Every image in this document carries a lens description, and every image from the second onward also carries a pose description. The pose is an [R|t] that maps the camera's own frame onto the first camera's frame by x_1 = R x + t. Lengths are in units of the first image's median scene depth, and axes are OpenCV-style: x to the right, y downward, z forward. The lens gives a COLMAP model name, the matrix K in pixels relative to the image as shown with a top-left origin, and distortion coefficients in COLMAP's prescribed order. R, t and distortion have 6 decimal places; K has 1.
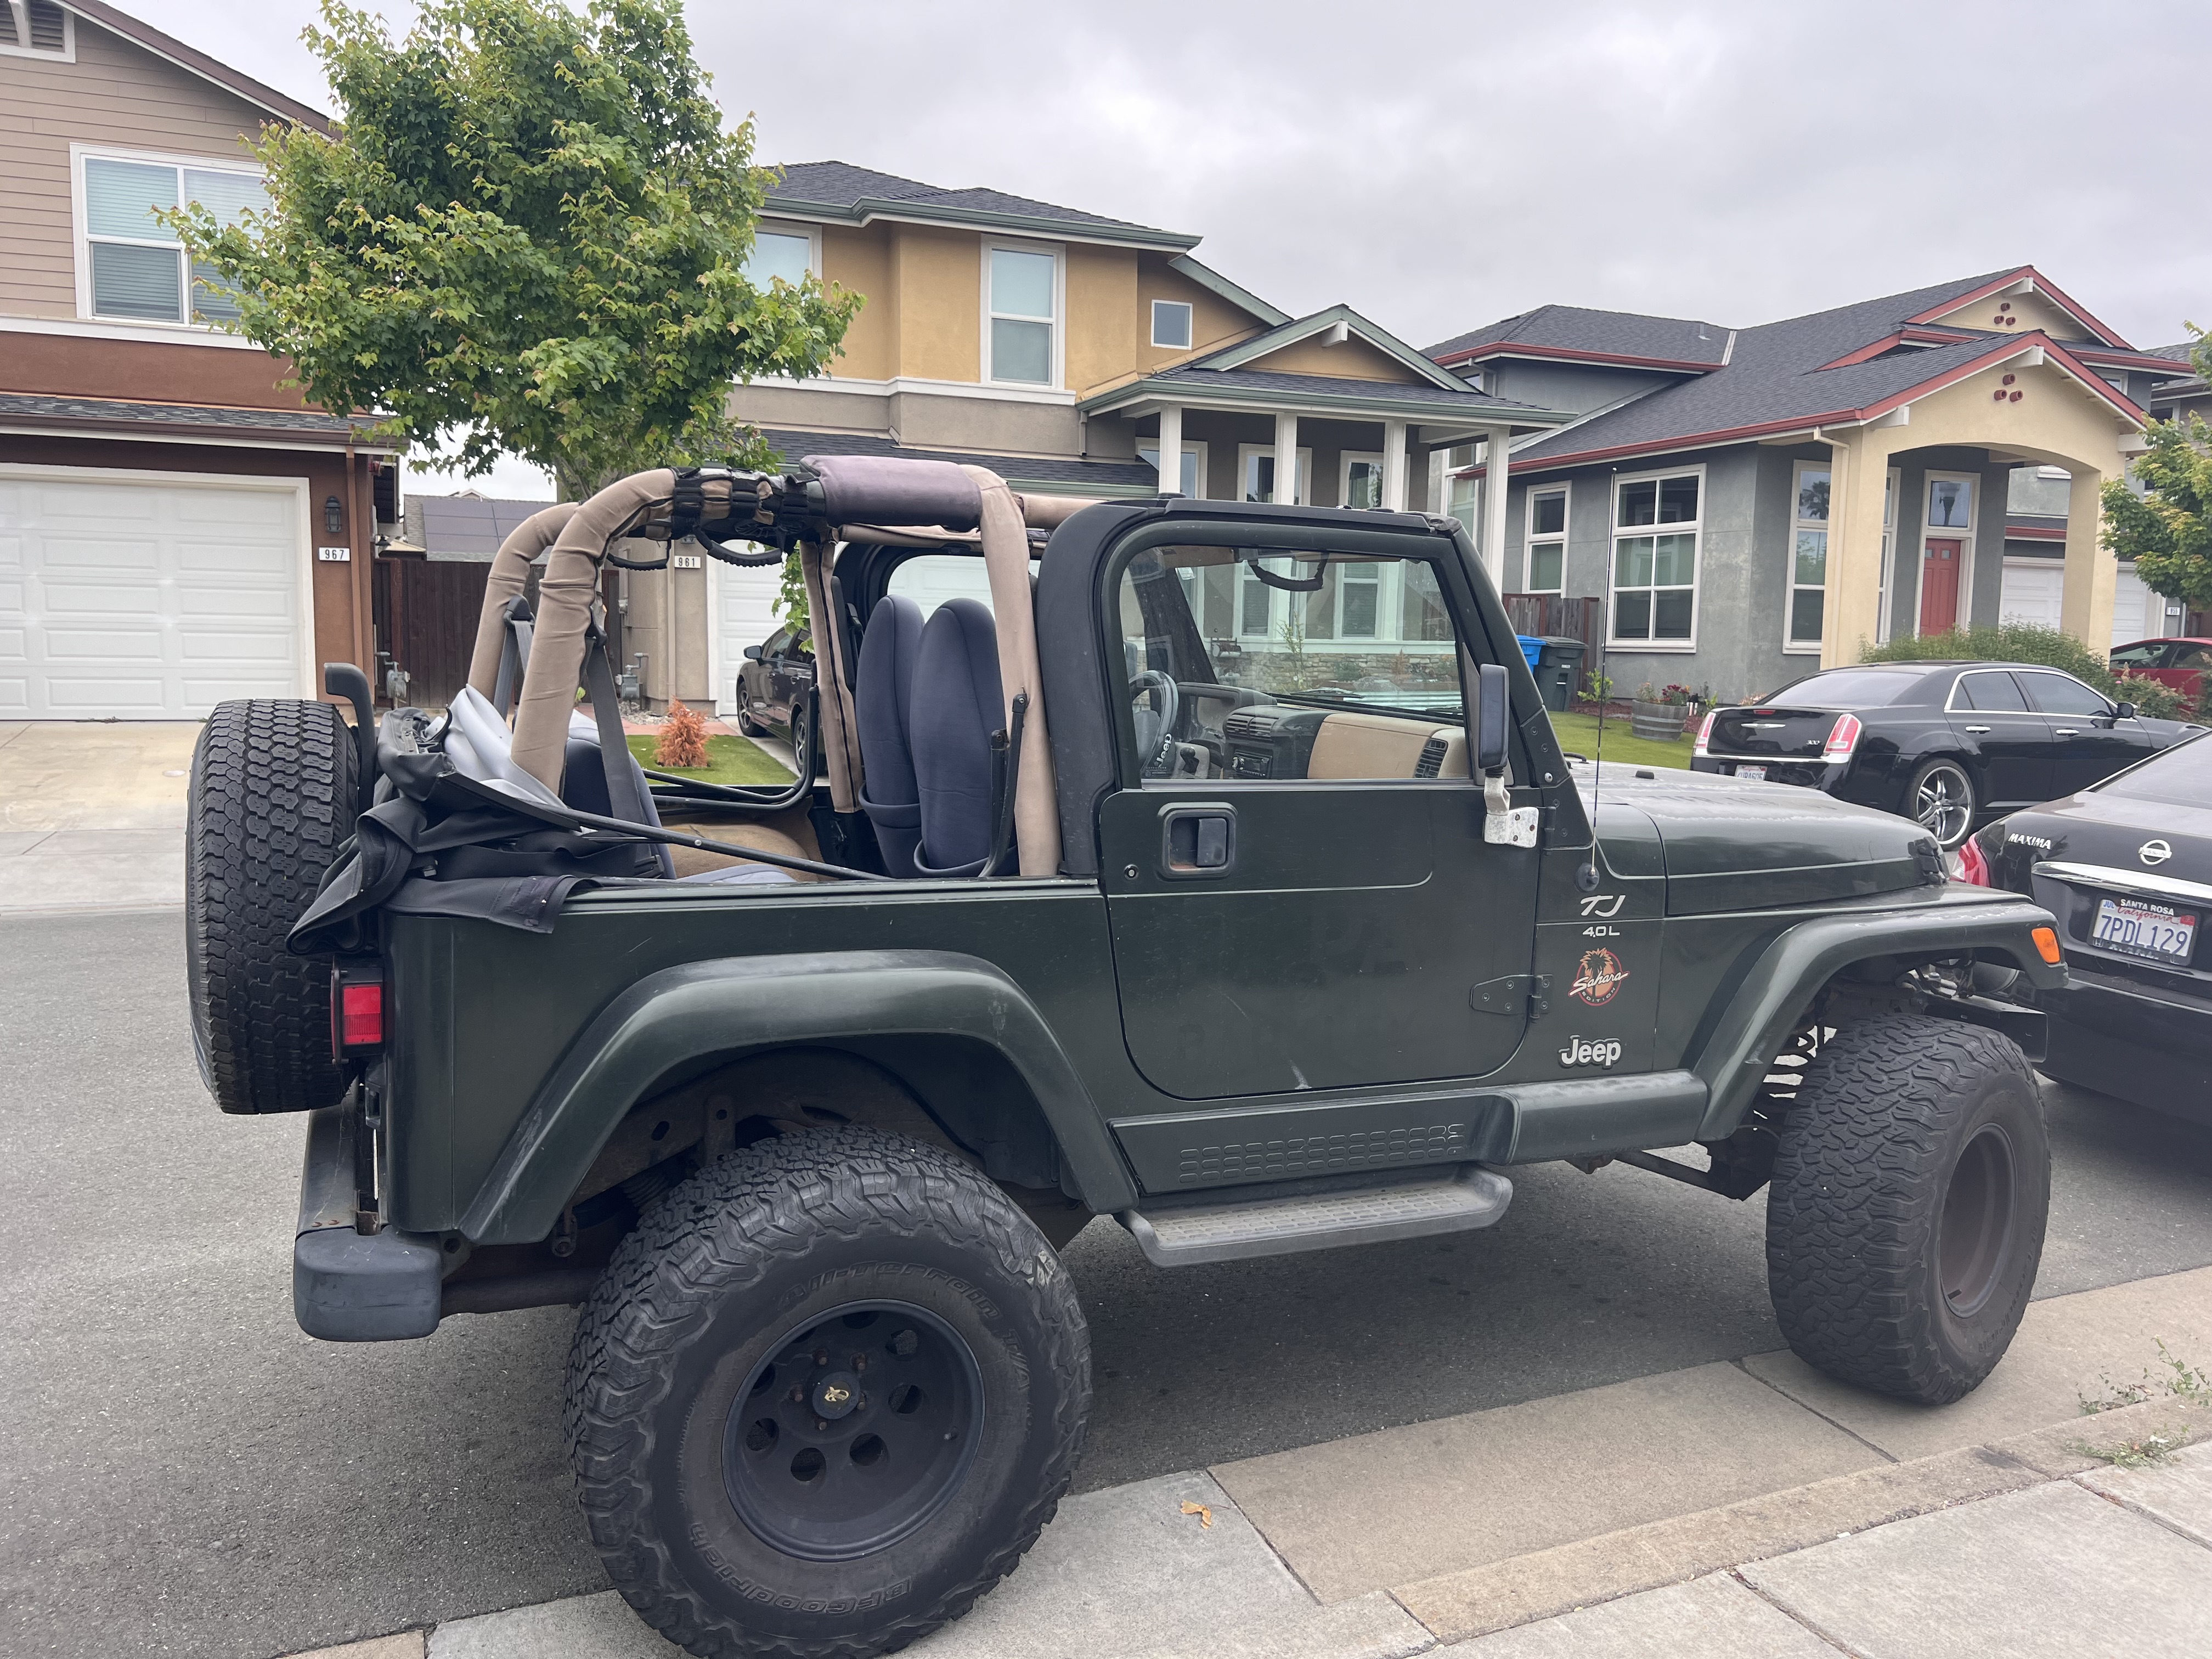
lens RADIAL K [[1624.0, 0, 1106.0], [0, 1624.0, 829.5], [0, 0, 1]] dist [0.093539, -0.137379]
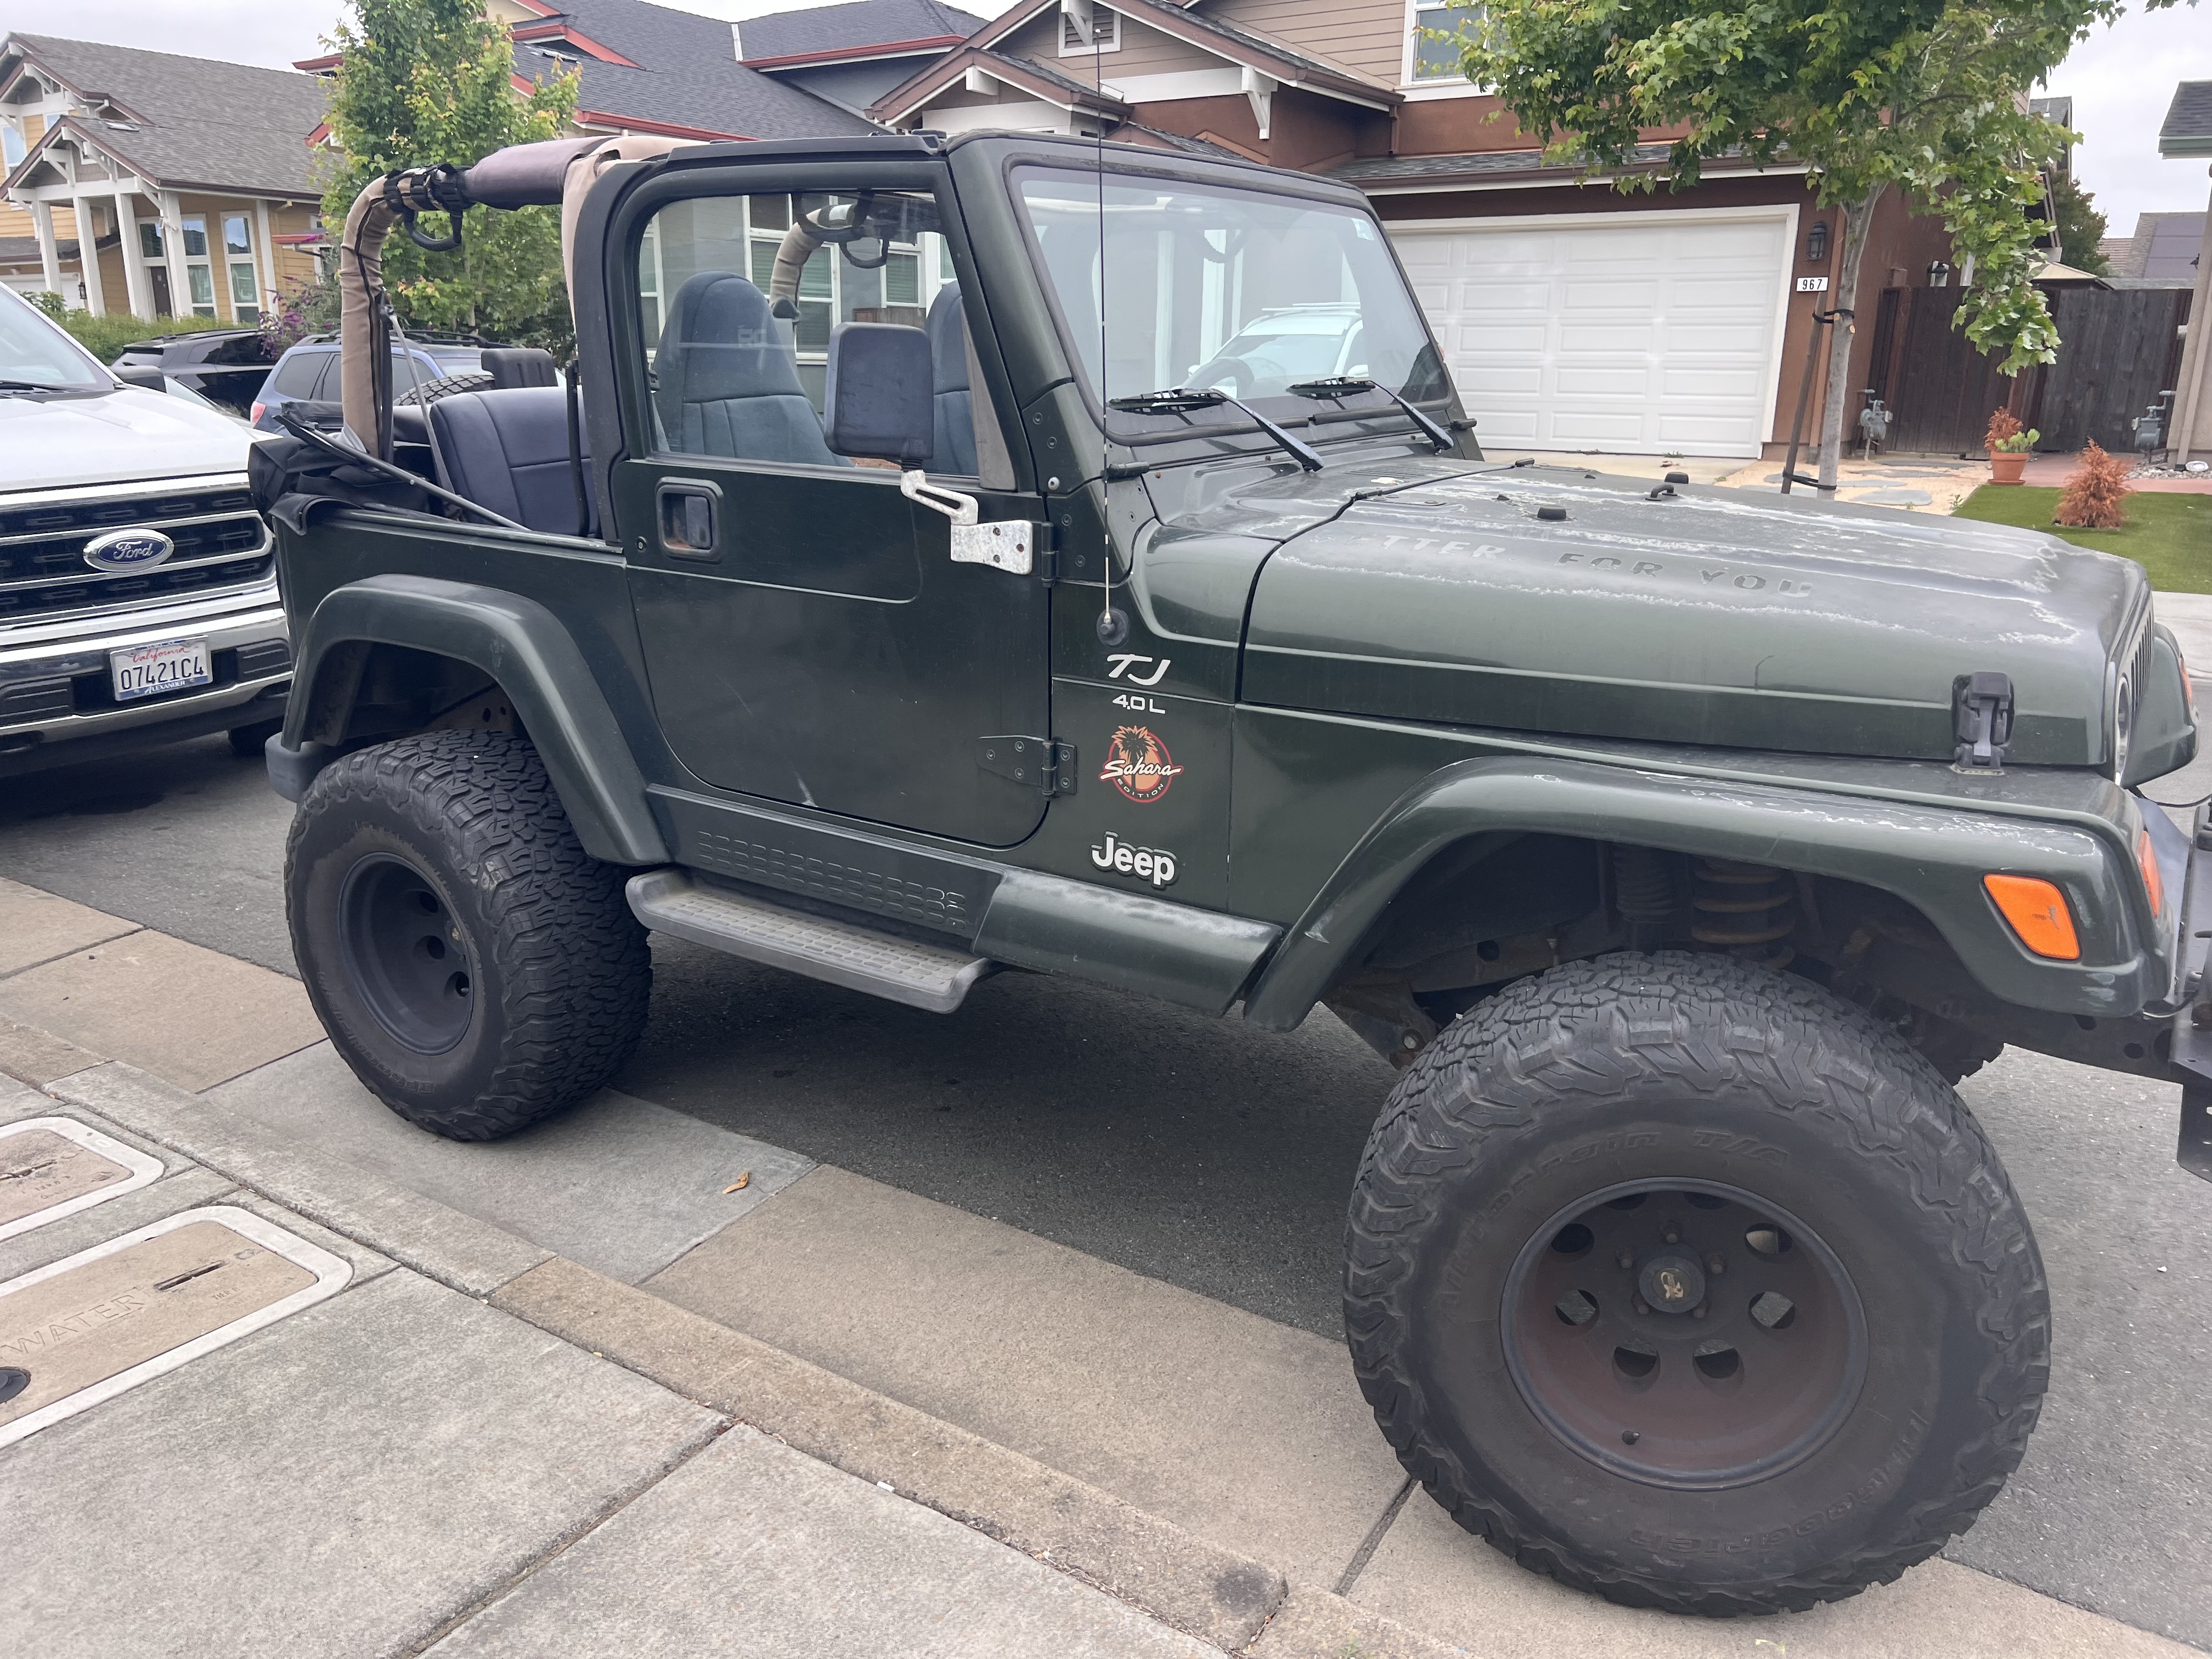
lens RADIAL K [[1624.0, 0, 1106.0], [0, 1624.0, 829.5], [0, 0, 1]] dist [0.093539, -0.137379]
pose [[0.563113, 0.217617, -0.797212, 0.901648], [-0.097761, 0.975472, 0.197223, -0.026400], [0.820577, -0.033123, 0.570575, 0.566464]]
